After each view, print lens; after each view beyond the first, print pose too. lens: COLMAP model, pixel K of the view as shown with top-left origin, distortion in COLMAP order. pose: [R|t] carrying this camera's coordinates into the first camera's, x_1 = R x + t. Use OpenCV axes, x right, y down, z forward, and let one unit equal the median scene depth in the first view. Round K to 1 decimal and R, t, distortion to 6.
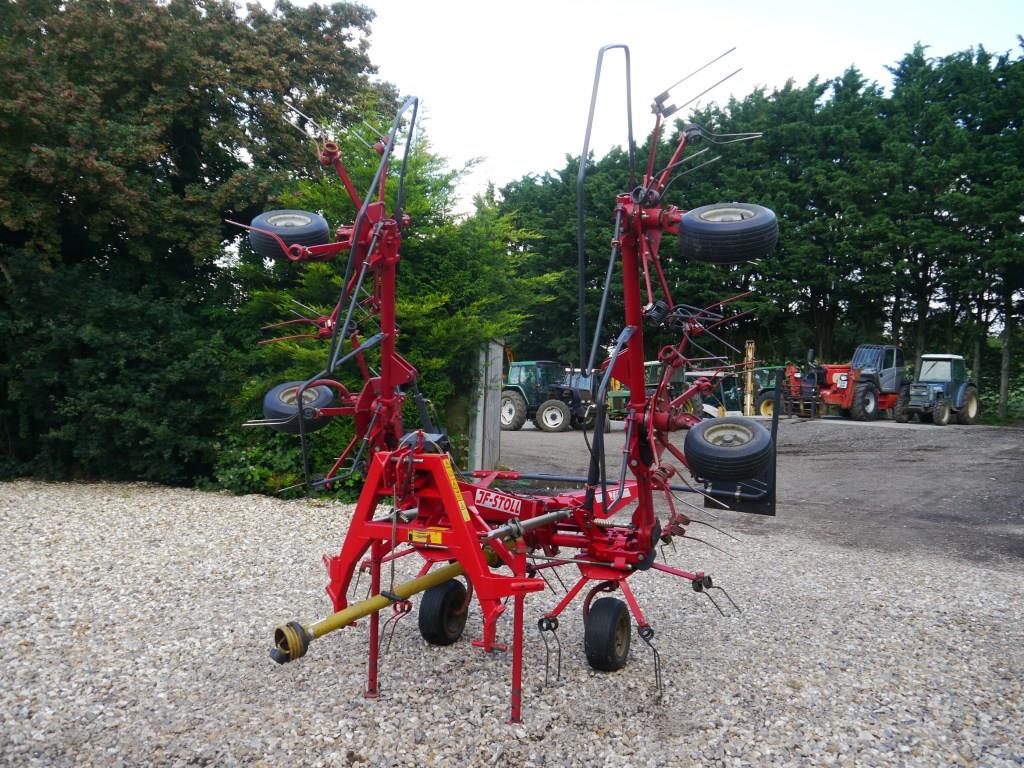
lens RADIAL K [[845.4, 0, 513.3], [0, 845.4, 383.2], [0, 0, 1]] dist [-0.033171, 0.005711]
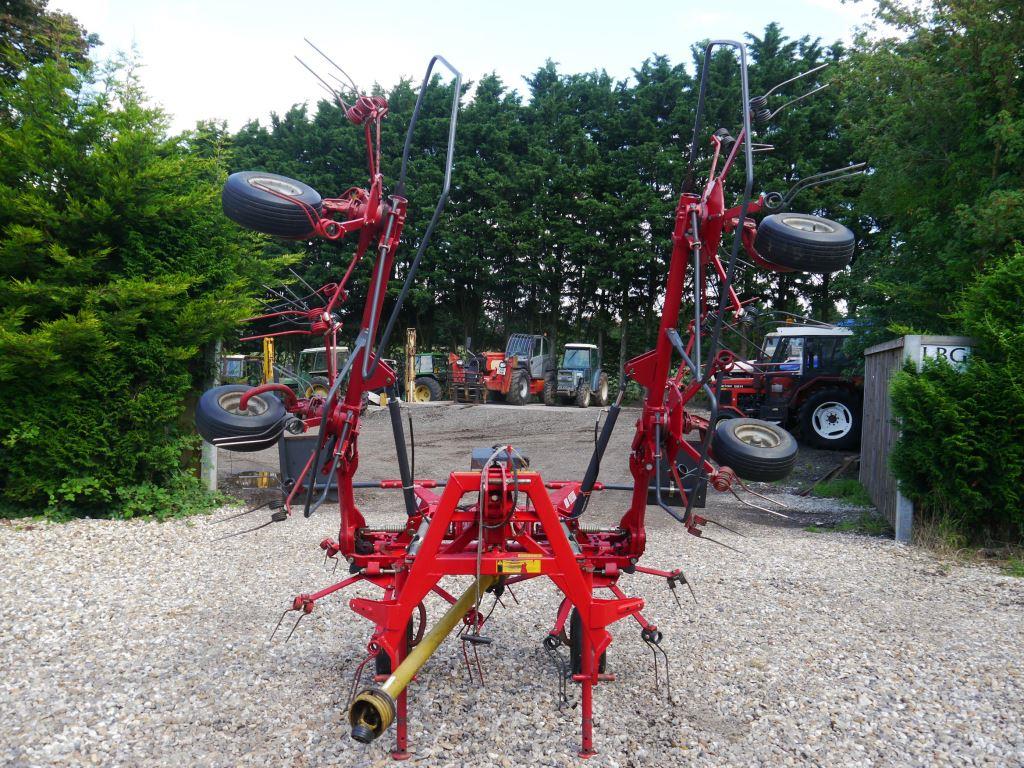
lens RADIAL K [[845.4, 0, 513.3], [0, 845.4, 383.2], [0, 0, 1]] dist [-0.033171, 0.005711]
pose [[0.895029, -0.010546, 0.445883, -0.074782], [0.002344, 0.999818, 0.018941, -0.003753], [-0.446002, -0.015908, 0.894891, 0.032944]]
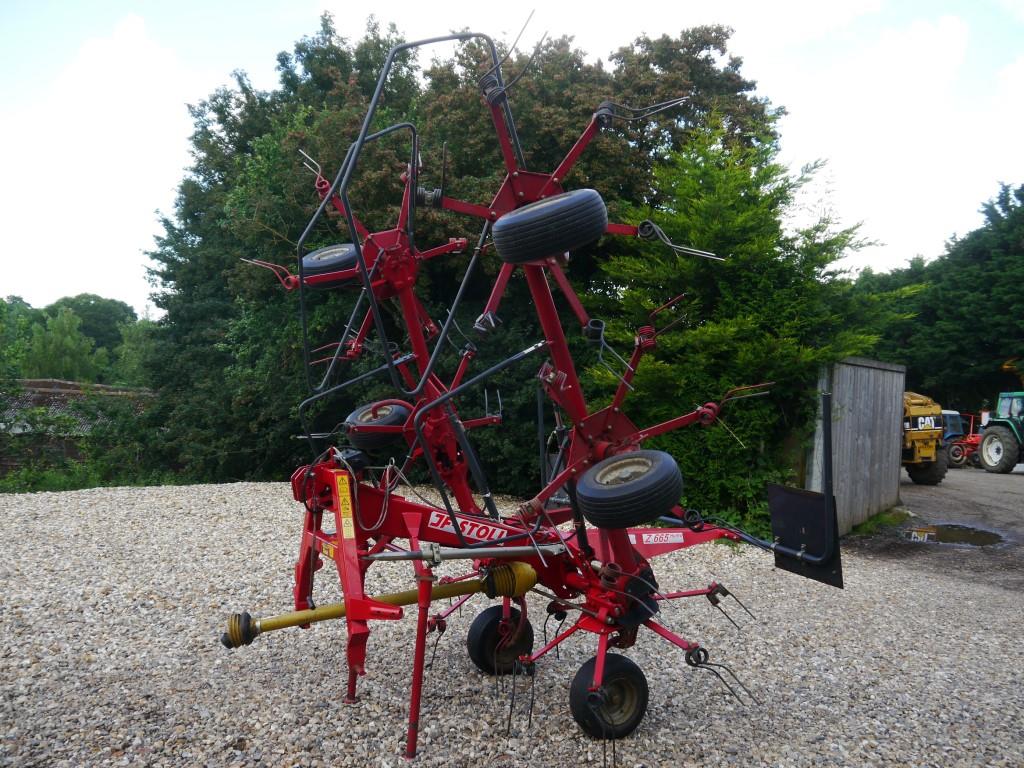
lens RADIAL K [[845.4, 0, 513.3], [0, 845.4, 383.2], [0, 0, 1]] dist [-0.033171, 0.005711]
pose [[0.819209, 0.003228, -0.573485, 0.100368], [-0.023280, 0.999347, -0.027630, 0.000232], [0.573022, 0.035985, 0.818750, 0.041891]]
